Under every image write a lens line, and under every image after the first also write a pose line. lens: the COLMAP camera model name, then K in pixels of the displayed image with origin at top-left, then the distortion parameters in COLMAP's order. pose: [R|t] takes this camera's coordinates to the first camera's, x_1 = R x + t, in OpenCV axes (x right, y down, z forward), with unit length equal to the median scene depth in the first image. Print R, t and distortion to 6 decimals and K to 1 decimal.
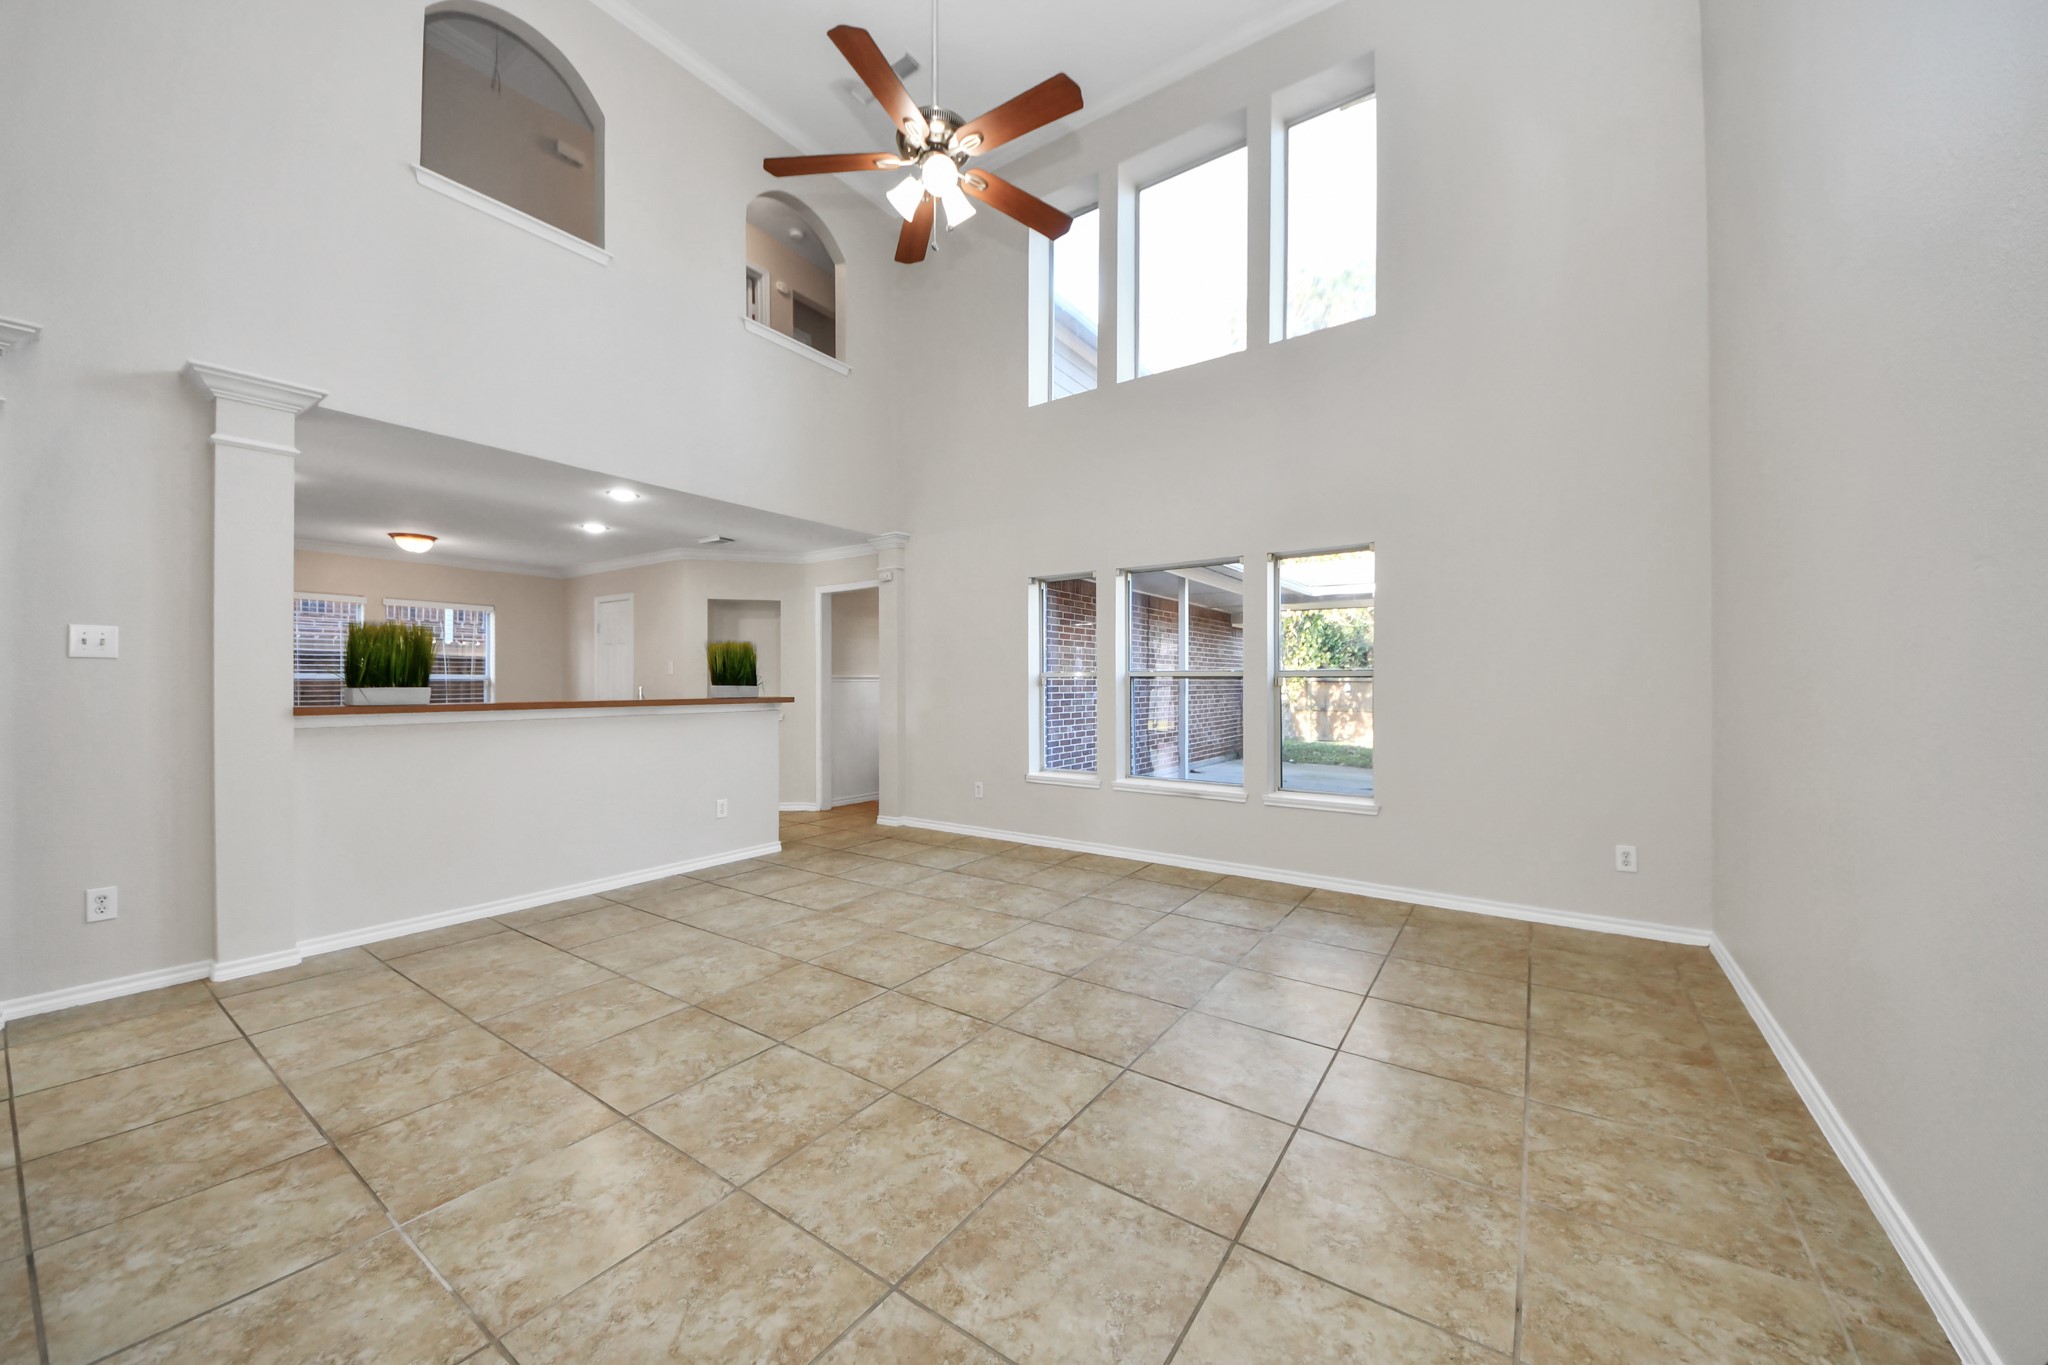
lens RADIAL K [[757.7, 0, 1022.3], [0, 757.7, 677.8], [0, 0, 1]] dist [0.003286, -0.003333]
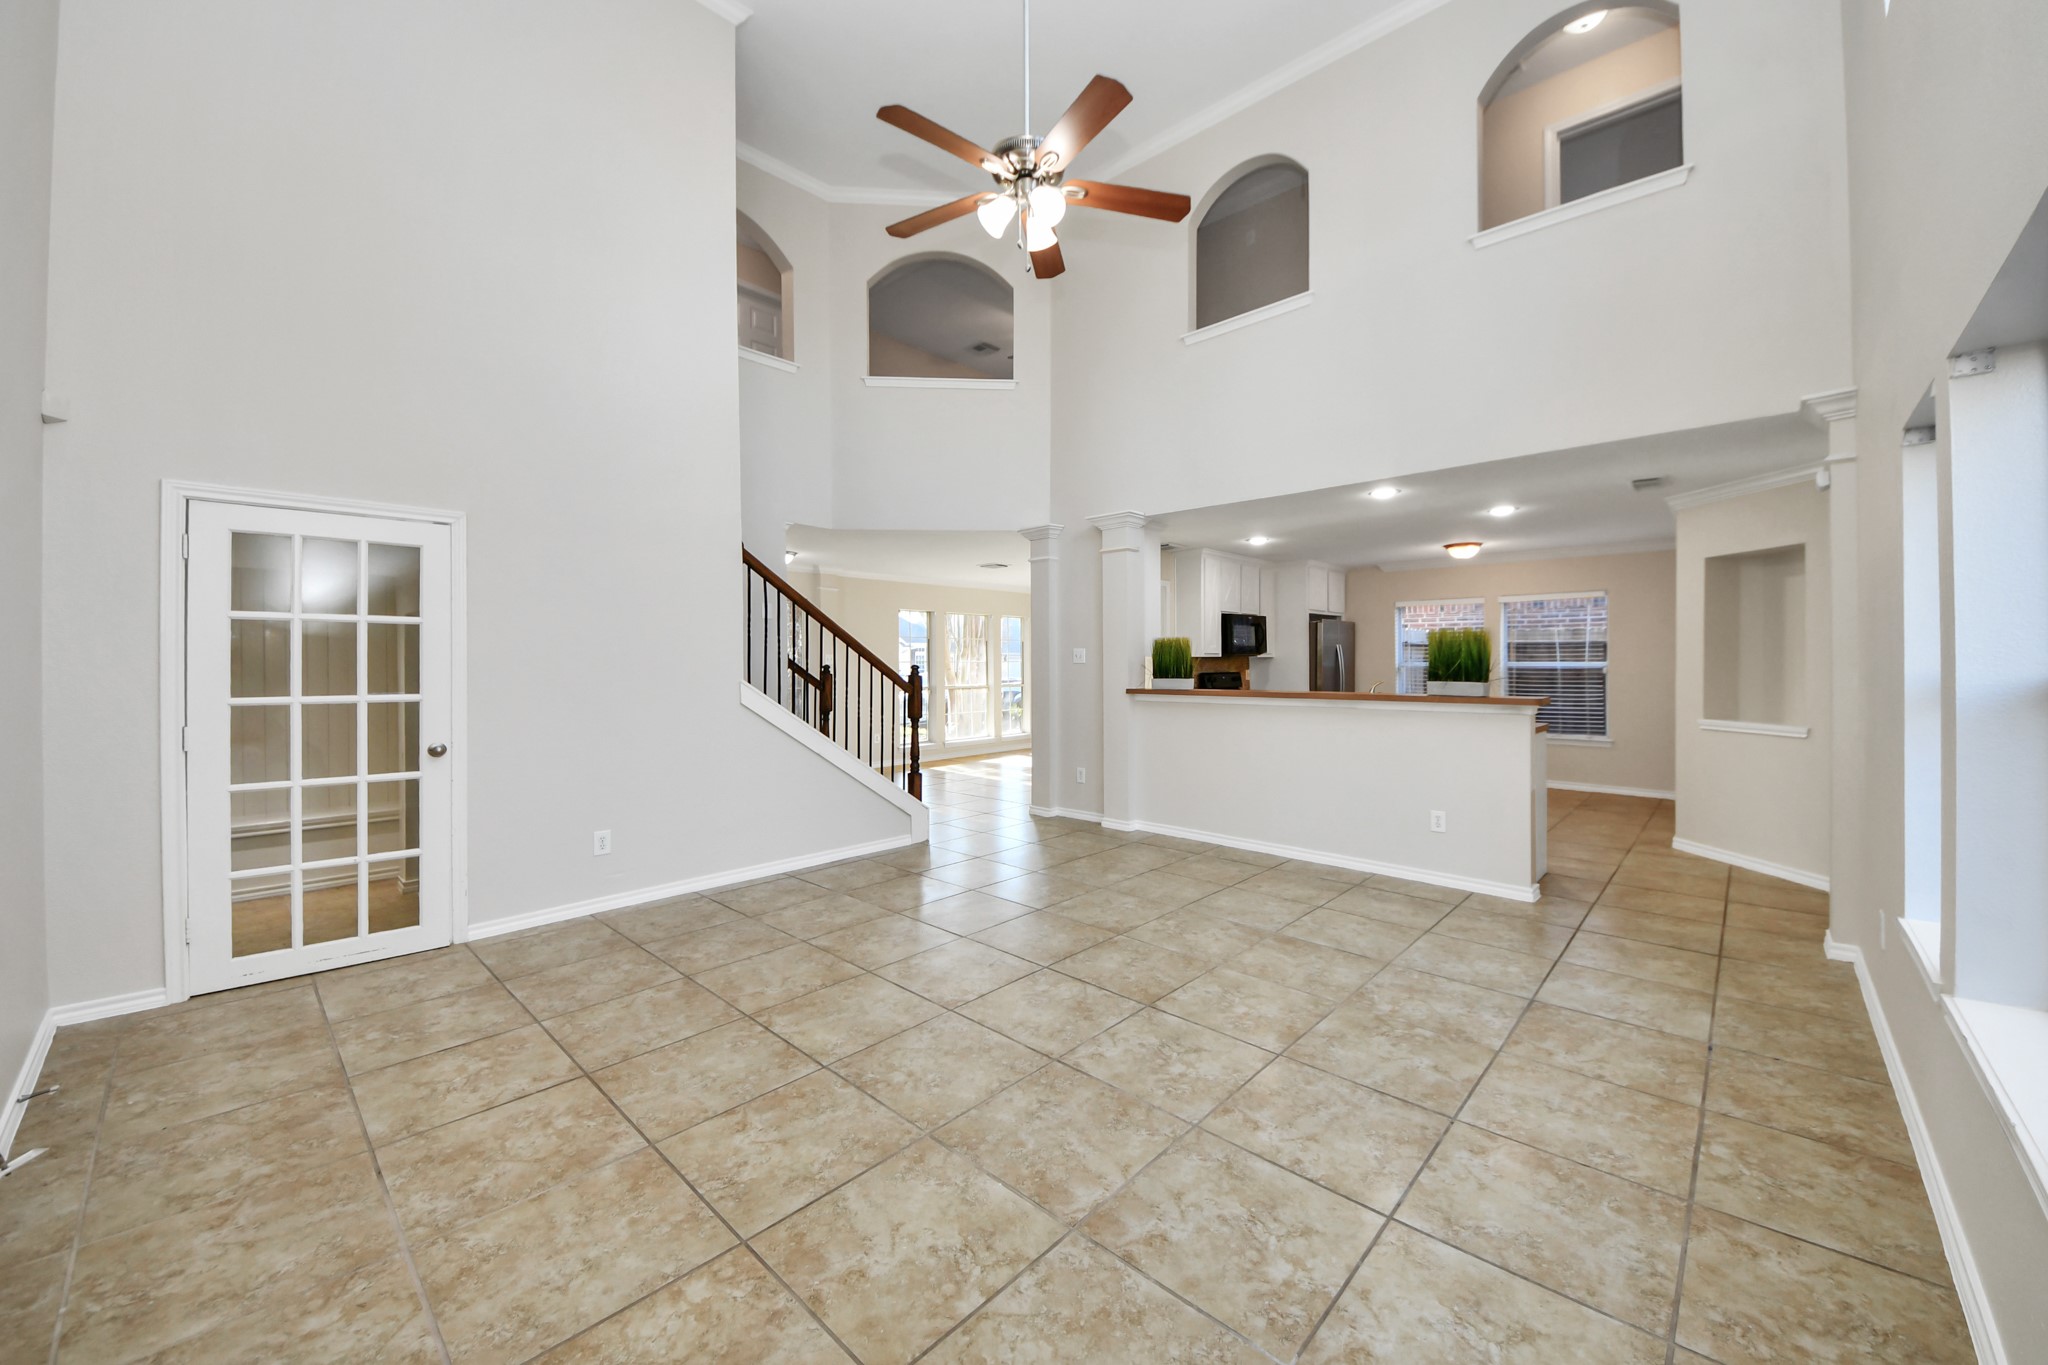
lens RADIAL K [[757.7, 0, 1082.7], [0, 757.7, 665.2], [0, 0, 1]] dist [0.003286, -0.003333]
pose [[-0.104774, 0.010381, -0.994442, 0.799978], [0.008721, 0.999917, 0.009519, -0.032366], [0.994458, -0.007675, -0.104856, 1.032897]]
